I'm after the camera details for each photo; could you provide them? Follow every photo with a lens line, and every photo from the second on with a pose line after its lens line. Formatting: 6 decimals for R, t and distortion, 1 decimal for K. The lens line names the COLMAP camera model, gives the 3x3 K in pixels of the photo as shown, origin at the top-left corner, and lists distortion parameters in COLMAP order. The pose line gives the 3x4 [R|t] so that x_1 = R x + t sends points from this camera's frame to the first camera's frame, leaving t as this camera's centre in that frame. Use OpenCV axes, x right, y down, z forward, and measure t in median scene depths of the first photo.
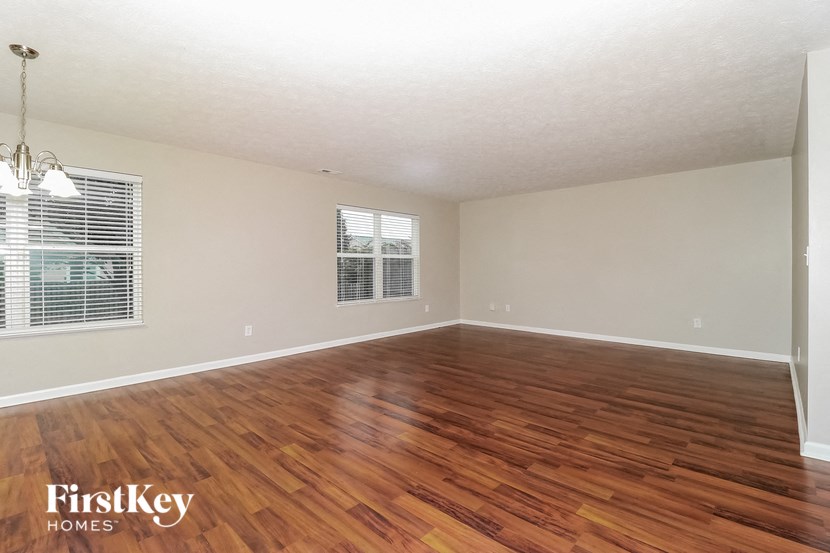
lens RADIAL K [[388.4, 0, 425.7], [0, 388.4, 263.2], [0, 0, 1]] dist [-0.037180, 0.000261]
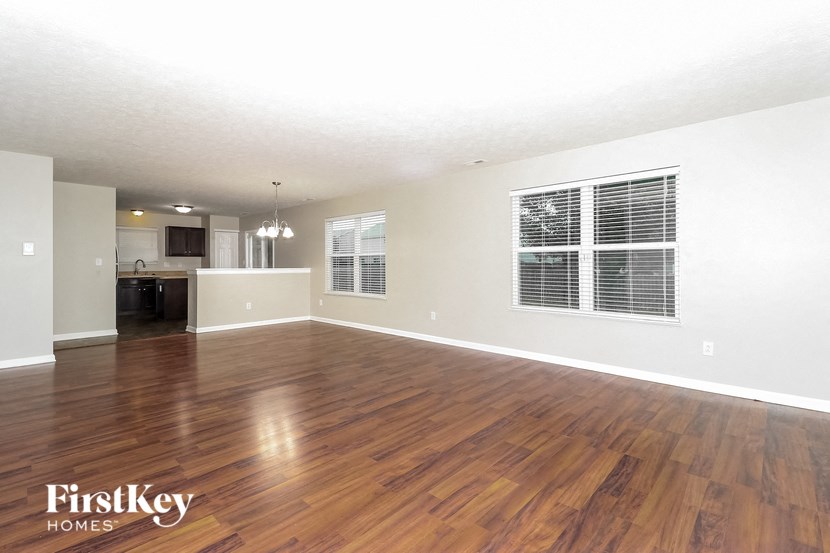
lens RADIAL K [[388.4, 0, 425.7], [0, 388.4, 263.2], [0, 0, 1]] dist [-0.037180, 0.000261]
pose [[0.007753, -0.000865, -0.999970, 0.889201], [0.015200, 0.999884, -0.000747, 0.009451], [0.999854, -0.015193, 0.007765, 1.114348]]
